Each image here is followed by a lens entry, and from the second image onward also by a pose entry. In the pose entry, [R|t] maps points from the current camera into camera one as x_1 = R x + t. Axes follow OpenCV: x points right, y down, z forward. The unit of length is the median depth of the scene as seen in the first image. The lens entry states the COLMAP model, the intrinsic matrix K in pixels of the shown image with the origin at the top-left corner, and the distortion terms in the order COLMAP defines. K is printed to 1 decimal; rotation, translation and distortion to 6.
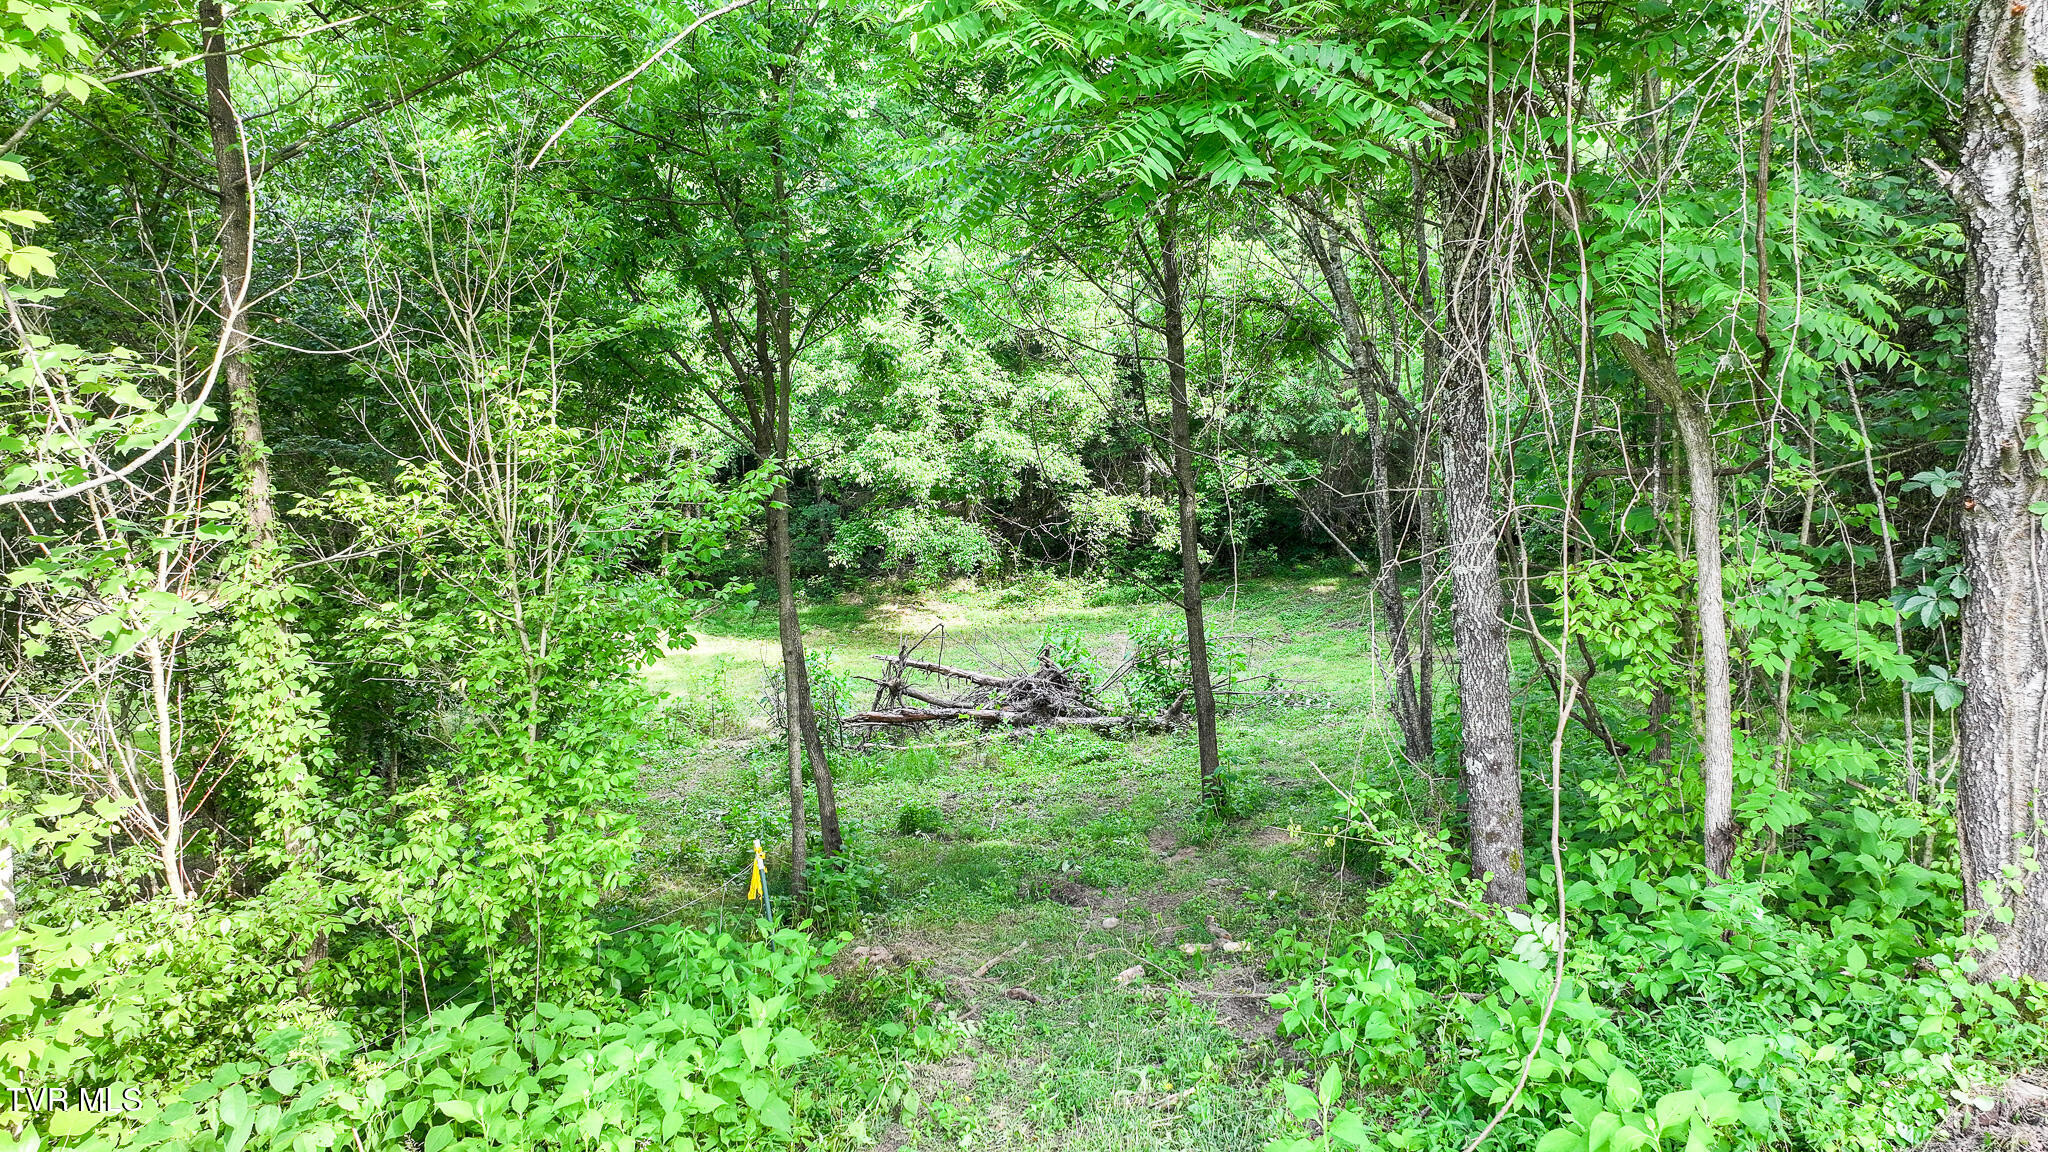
lens RADIAL K [[1429.4, 0, 1024.0], [0, 1429.4, 576.0], [0, 0, 1]] dist [0.007690, 0.003323]
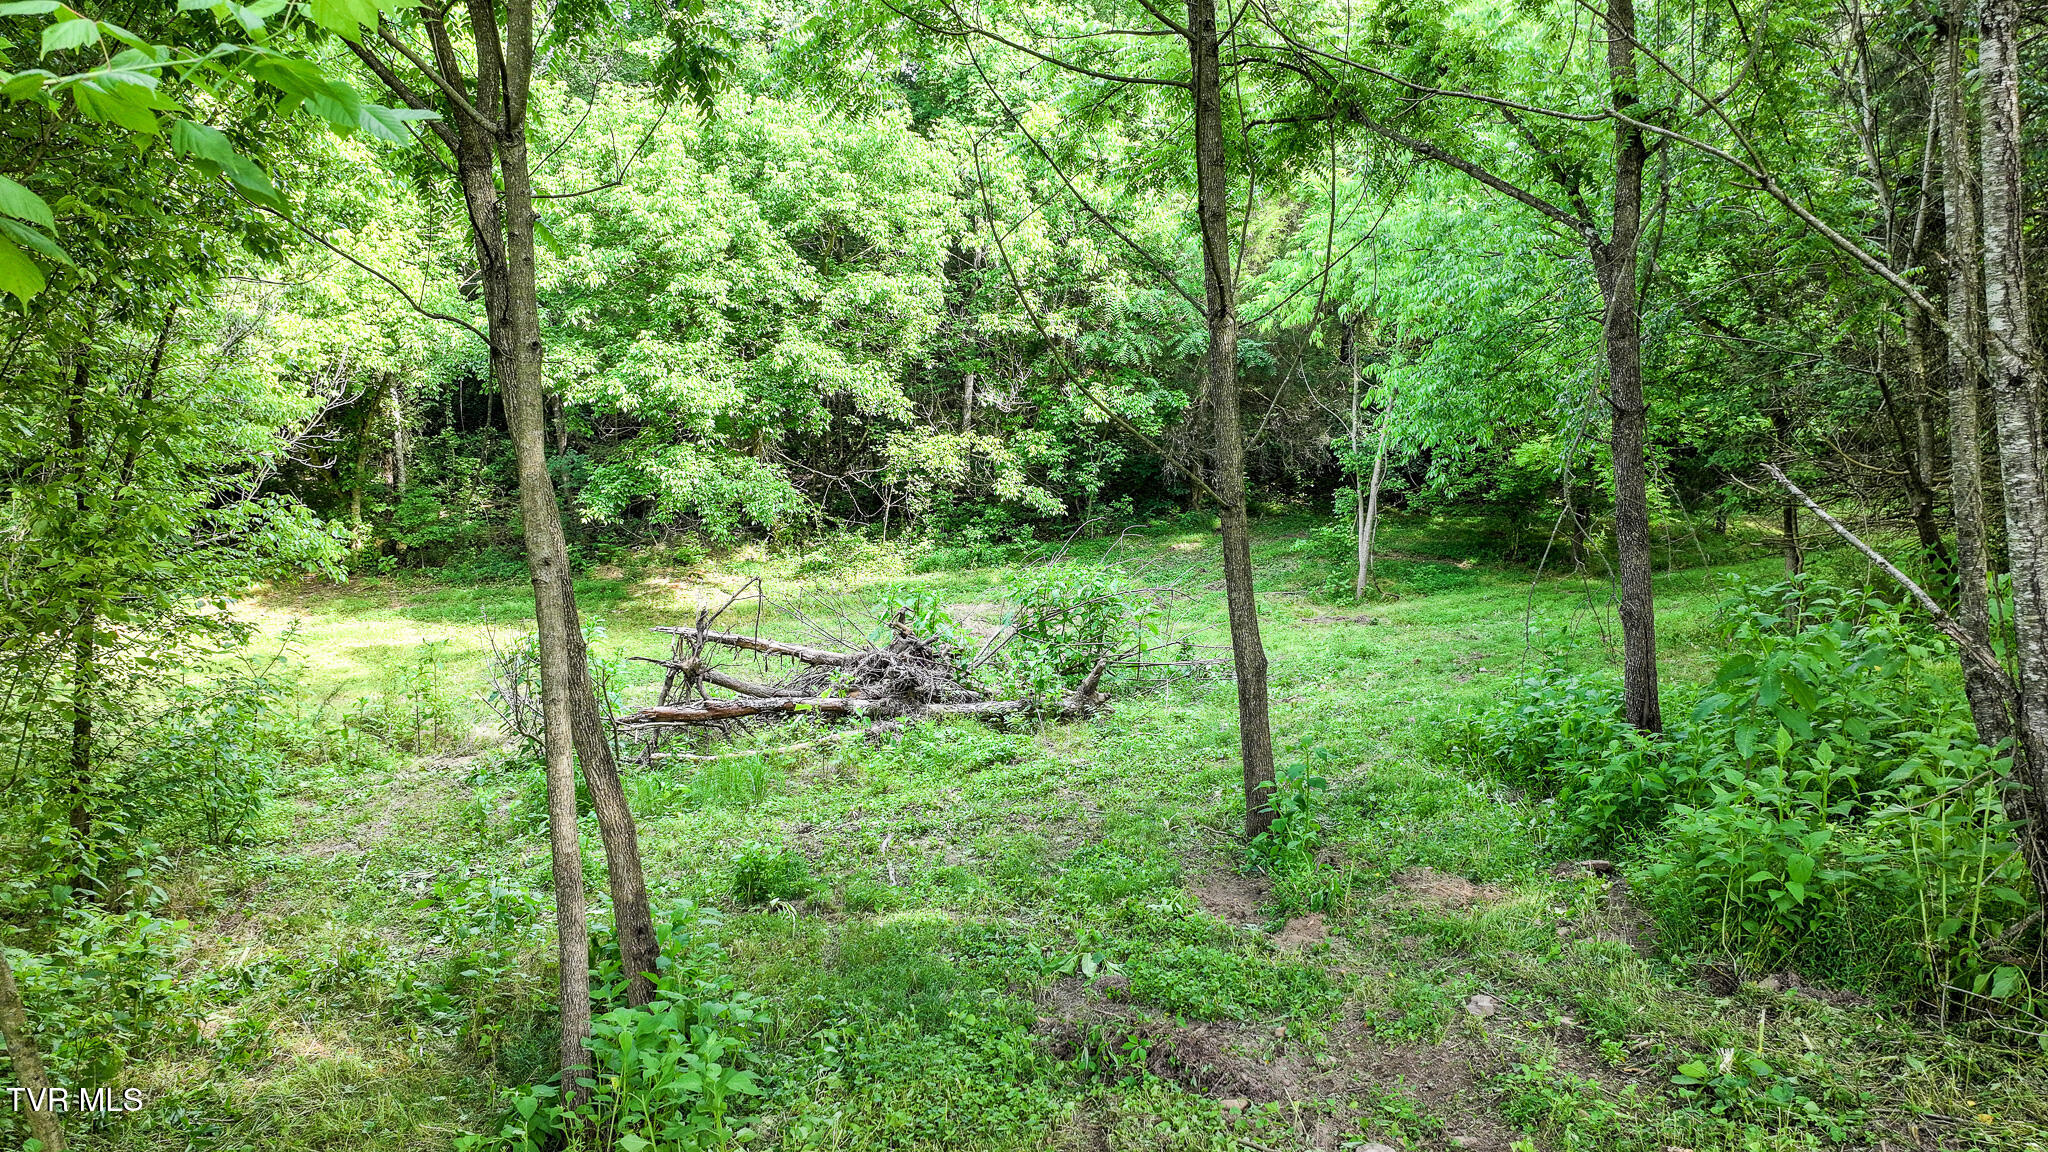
lens RADIAL K [[1429.4, 0, 1024.0], [0, 1429.4, 576.0], [0, 0, 1]] dist [0.007690, 0.003323]
pose [[0.984489, -0.023254, 0.173897, -0.038183], [0.022971, 0.999729, 0.003643, 0.024641], [-0.173935, 0.000408, 0.984757, 0.215357]]
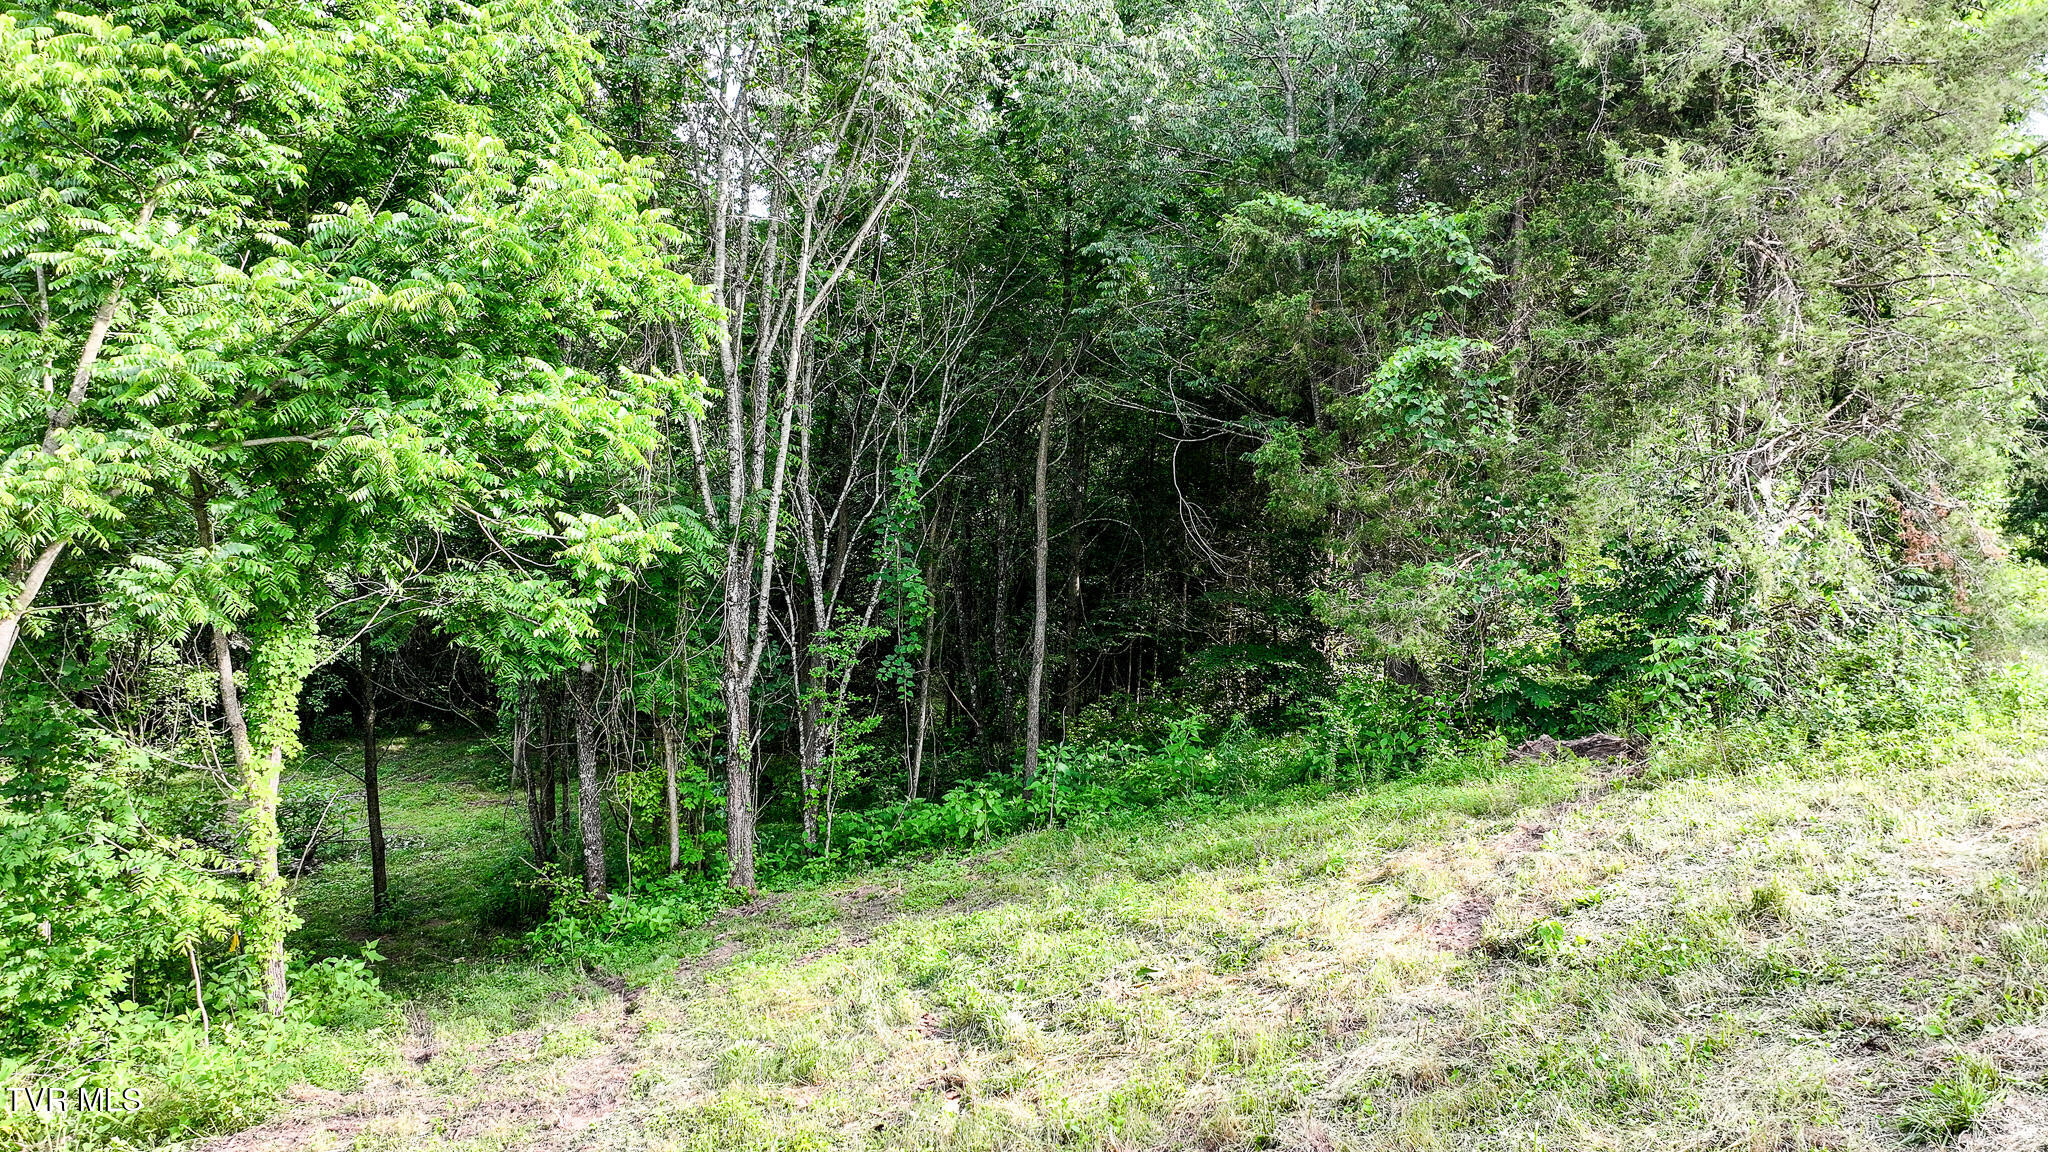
lens RADIAL K [[1429.4, 0, 1024.0], [0, 1429.4, 576.0], [0, 0, 1]] dist [0.007690, 0.003323]
pose [[0.790779, 0.037230, 0.610969, -0.120103], [0.019570, 0.996101, -0.086028, -0.022966], [-0.611789, 0.079985, 0.786967, -0.283385]]
